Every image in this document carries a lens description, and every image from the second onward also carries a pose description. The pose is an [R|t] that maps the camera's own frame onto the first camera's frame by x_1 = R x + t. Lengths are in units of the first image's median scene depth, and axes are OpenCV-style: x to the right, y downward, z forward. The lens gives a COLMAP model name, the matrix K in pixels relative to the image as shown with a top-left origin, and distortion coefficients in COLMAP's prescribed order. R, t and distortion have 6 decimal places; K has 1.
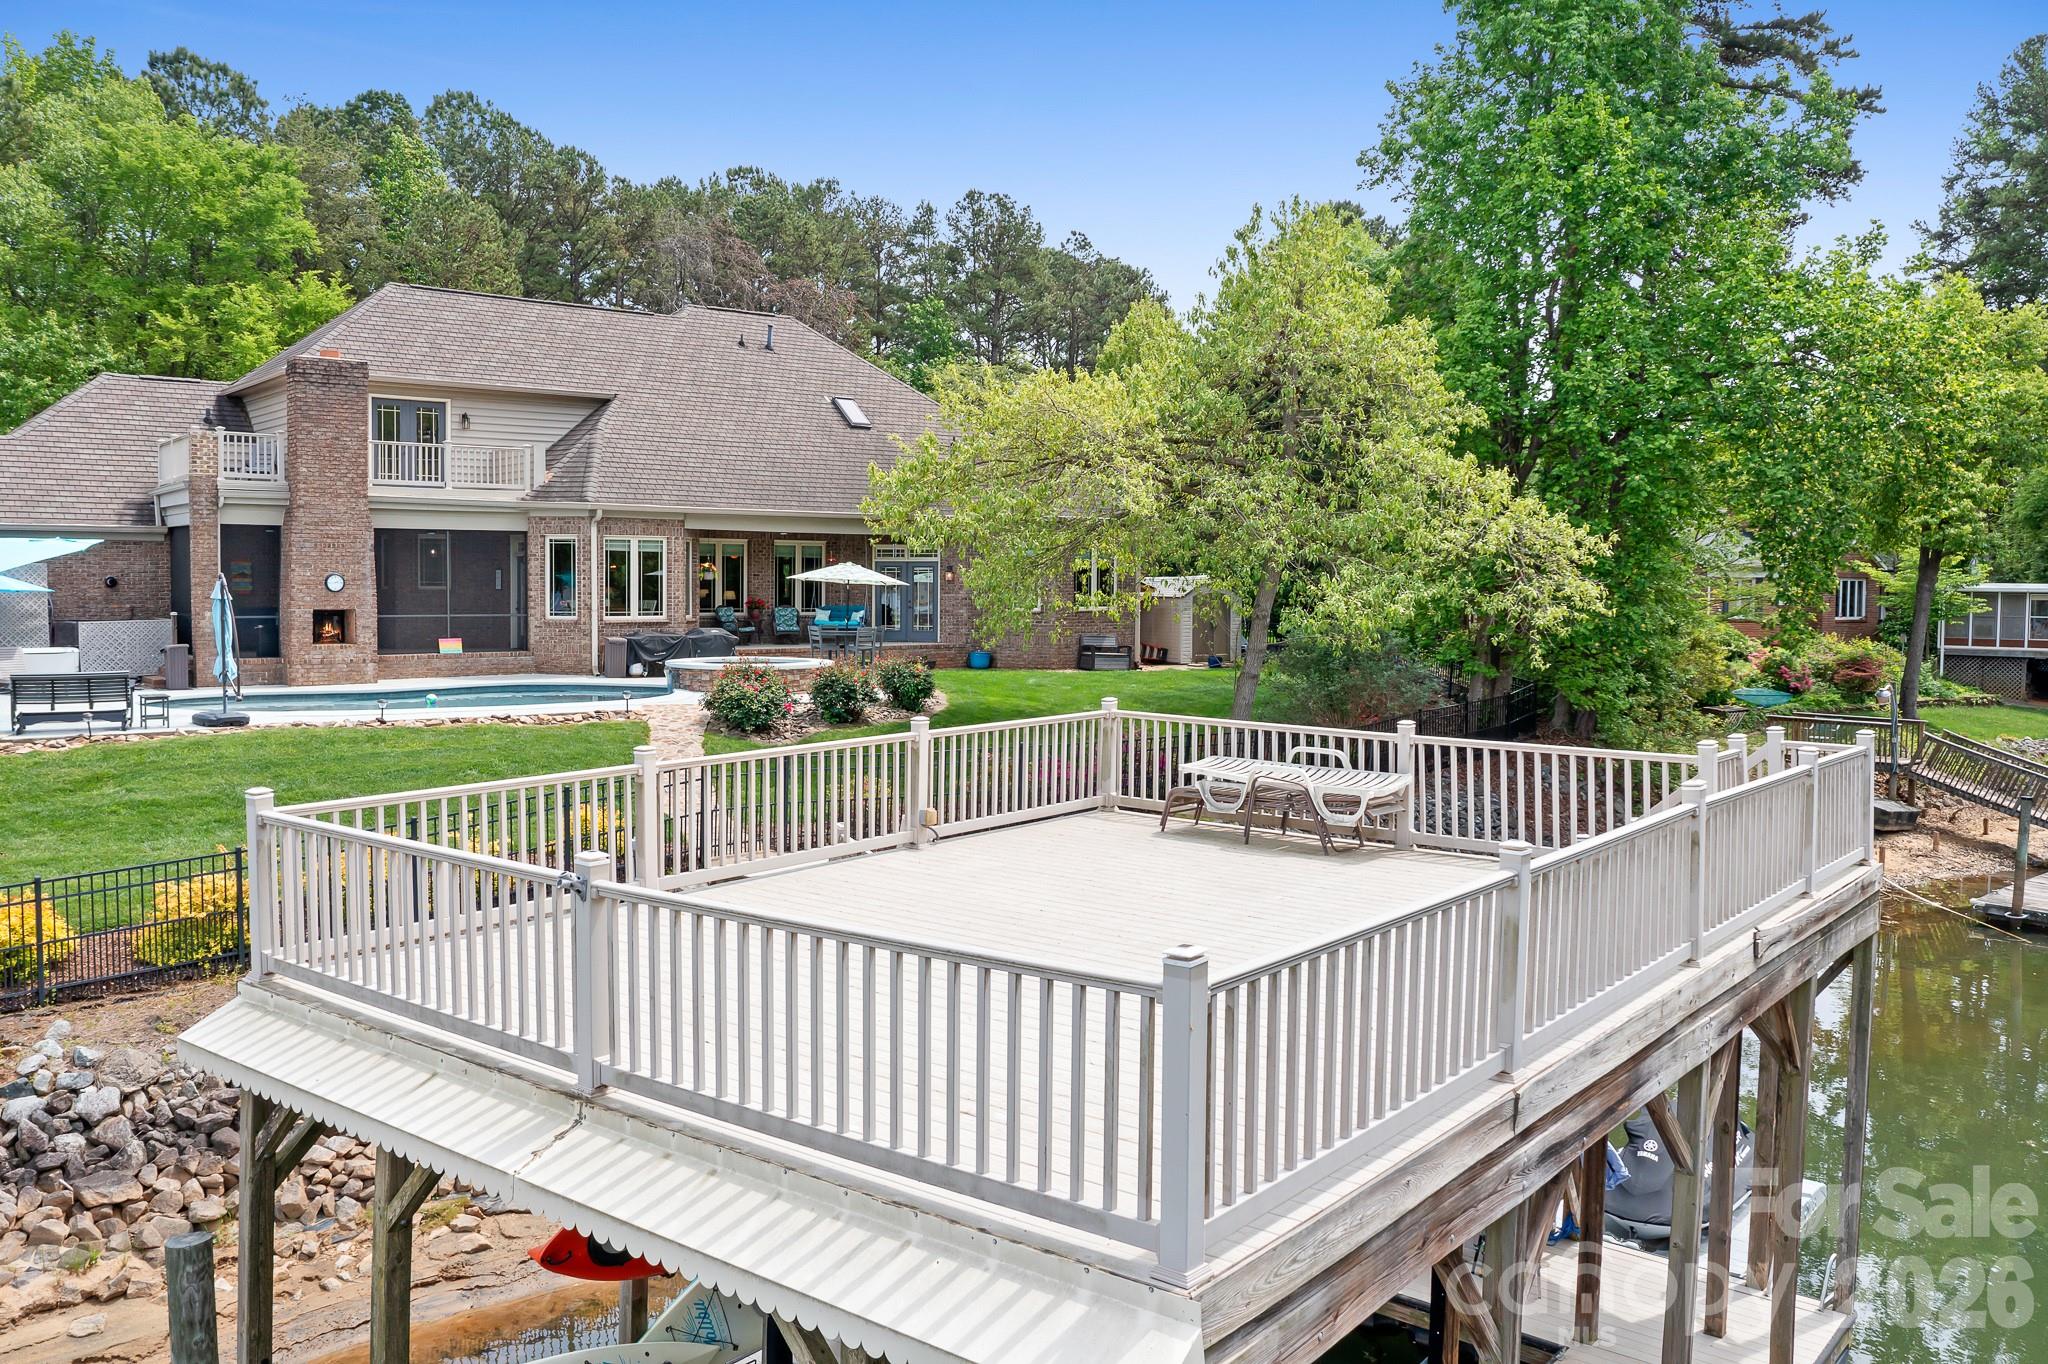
lens RADIAL K [[1598.2, 0, 1035.1], [0, 1598.2, 646.0], [0, 0, 1]] dist [-0.008888, 0.000687]
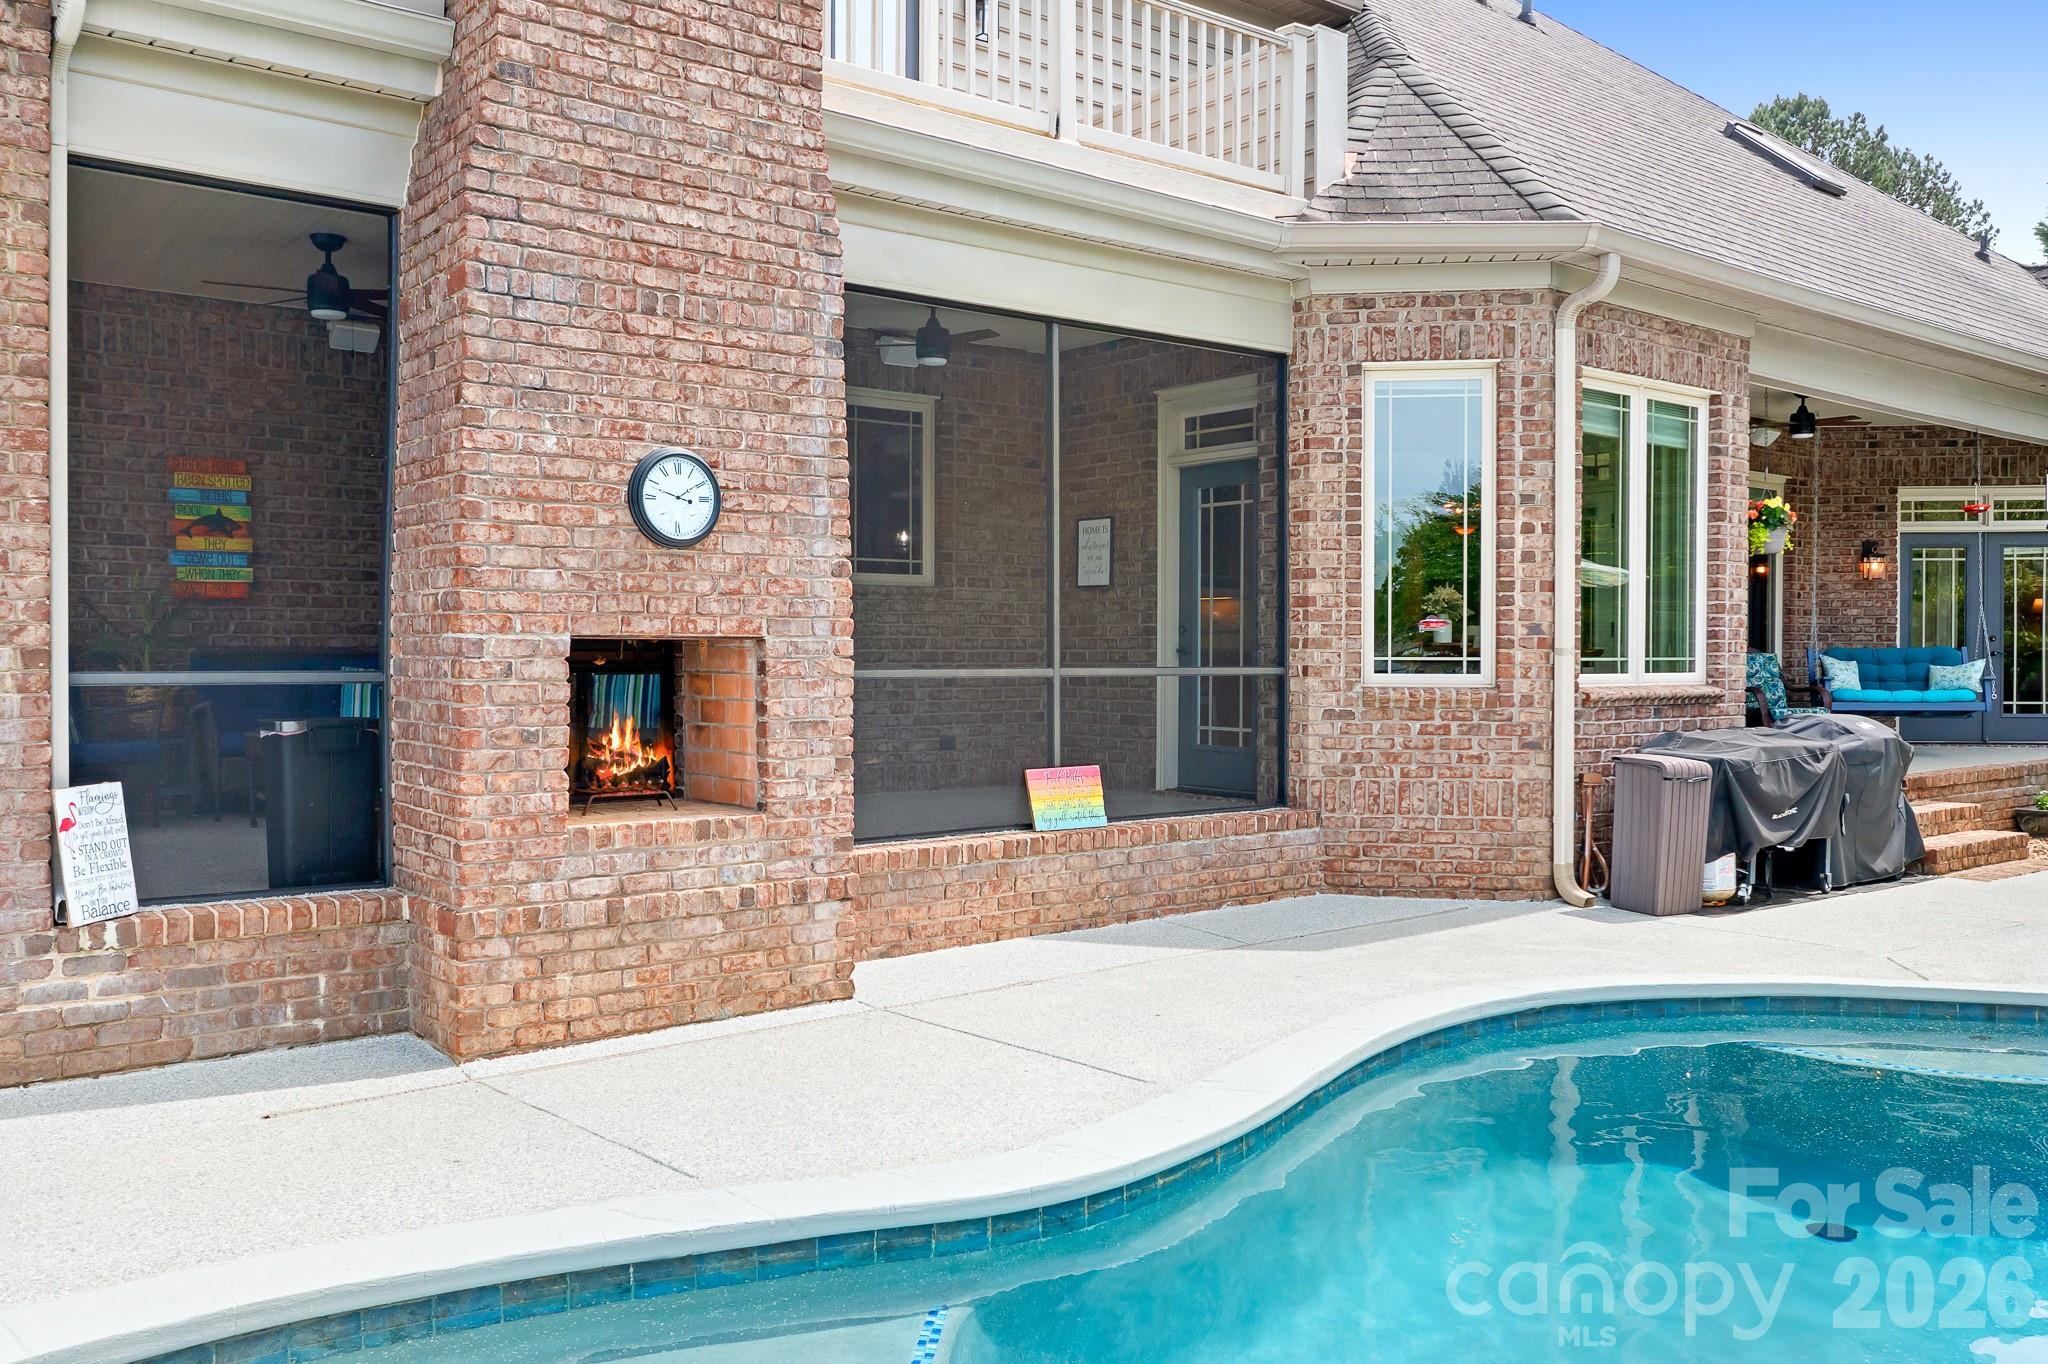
lens RADIAL K [[1605.9, 0, 1024.0], [0, 1605.9, 682.0], [0, 0, 1]] dist [-0.012964, -0.007211]
pose [[0.999941, -0.007339, -0.007961, -0.347022], [0.007129, 0.999634, -0.026079, -0.010576], [0.008149, 0.026020, 0.999628, 0.708326]]
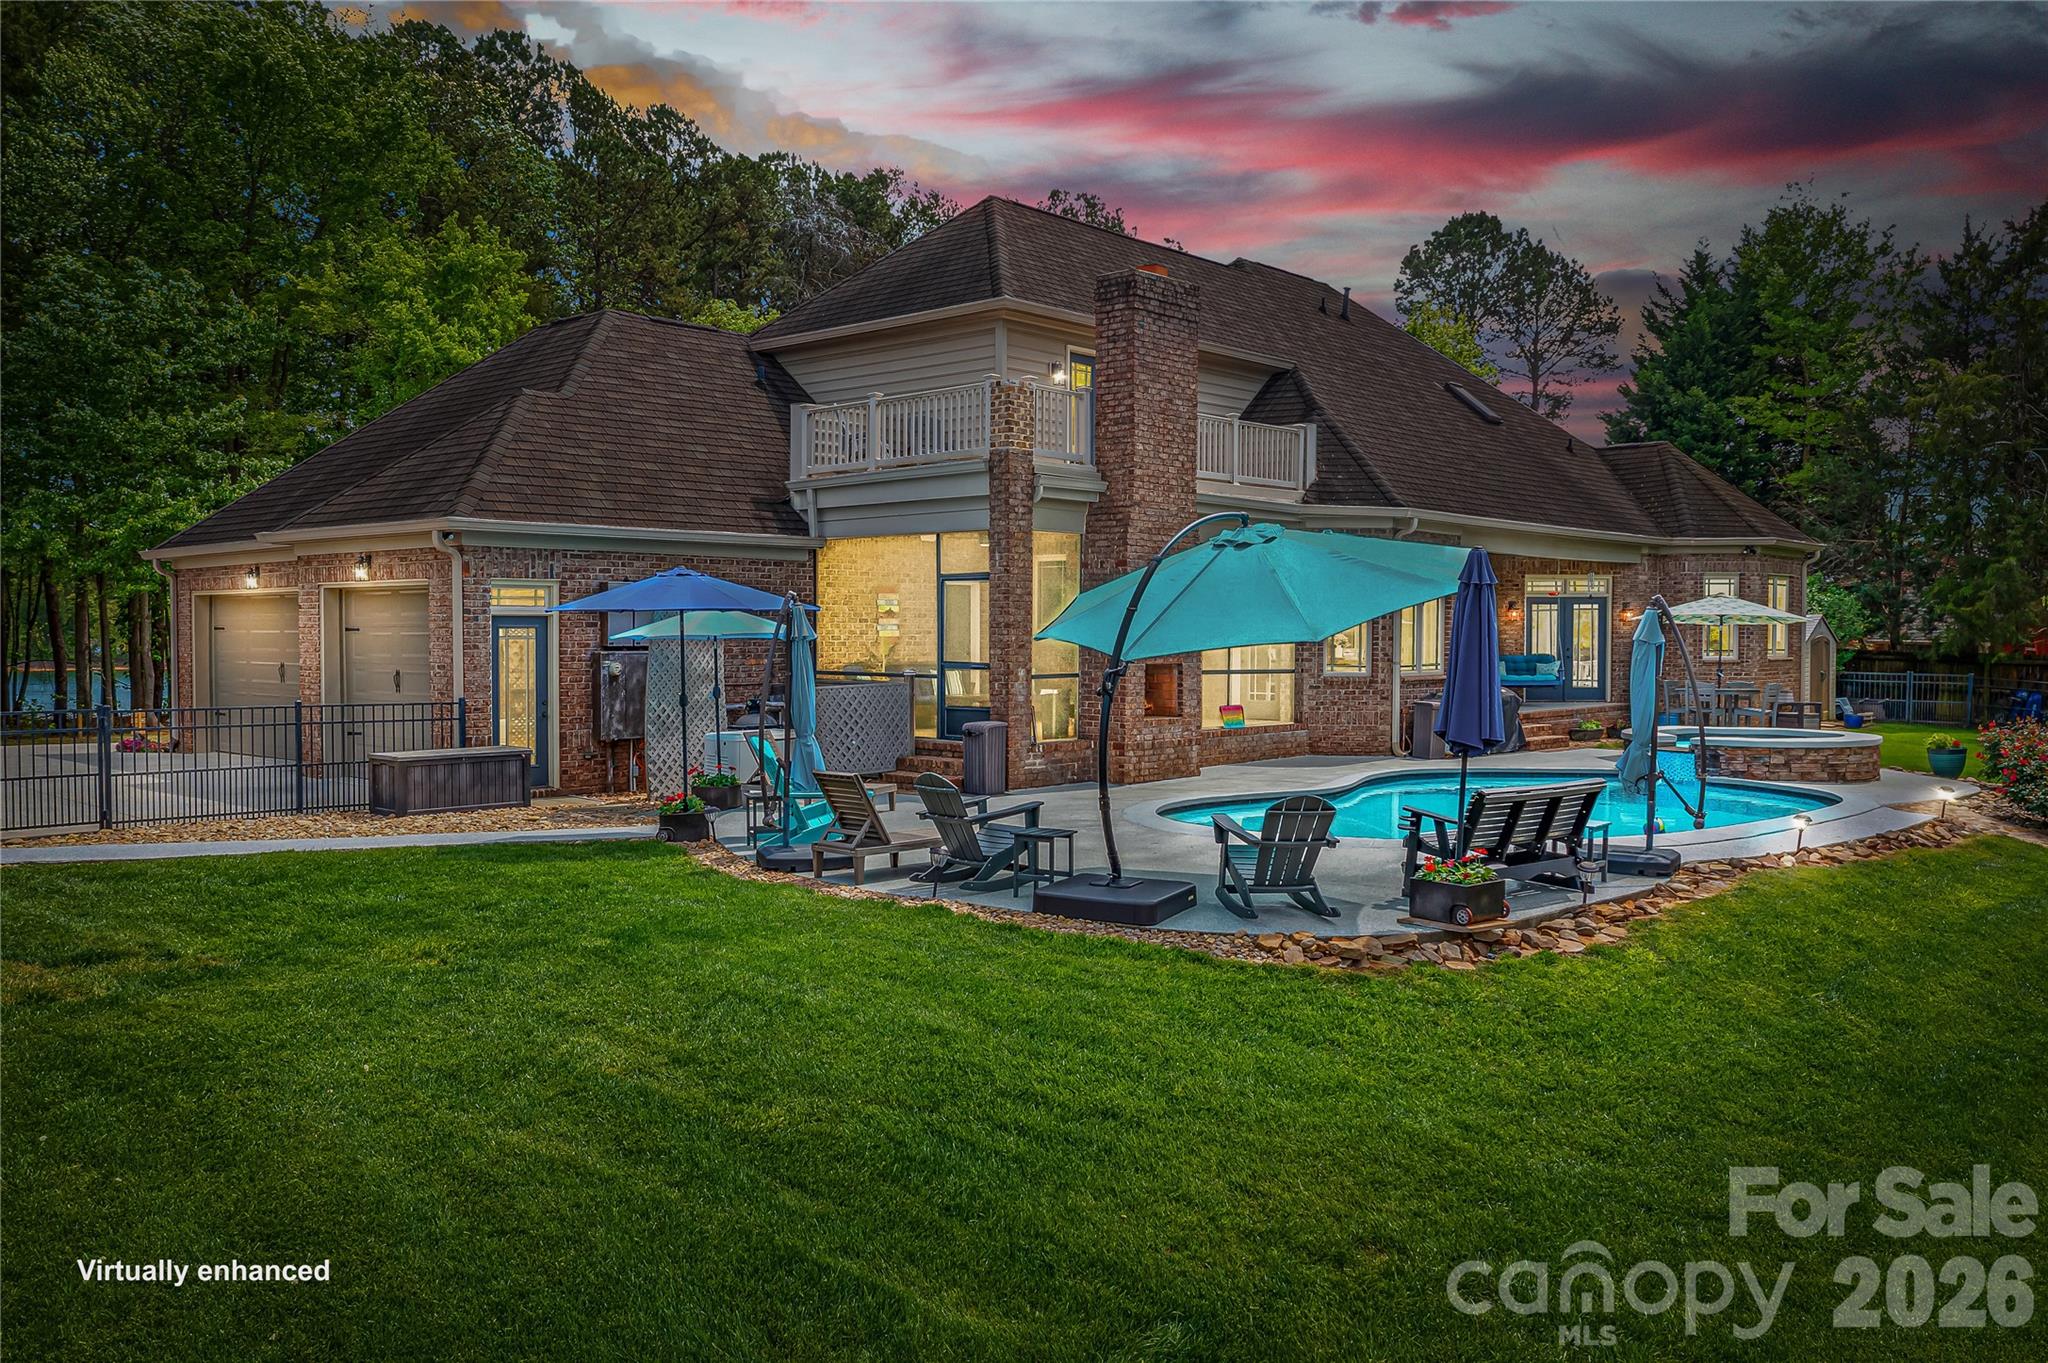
lens RADIAL K [[1633.7, 0, 1024.0], [0, 1633.7, 681.5], [0, 0, 1]] dist [-0.005536, -0.001285]
pose [[0.985401, -0.011957, 0.169826, -0.534498], [0.014424, 0.999807, -0.013302, -0.006724], [-0.169635, 0.015557, 0.985384, 0.311536]]
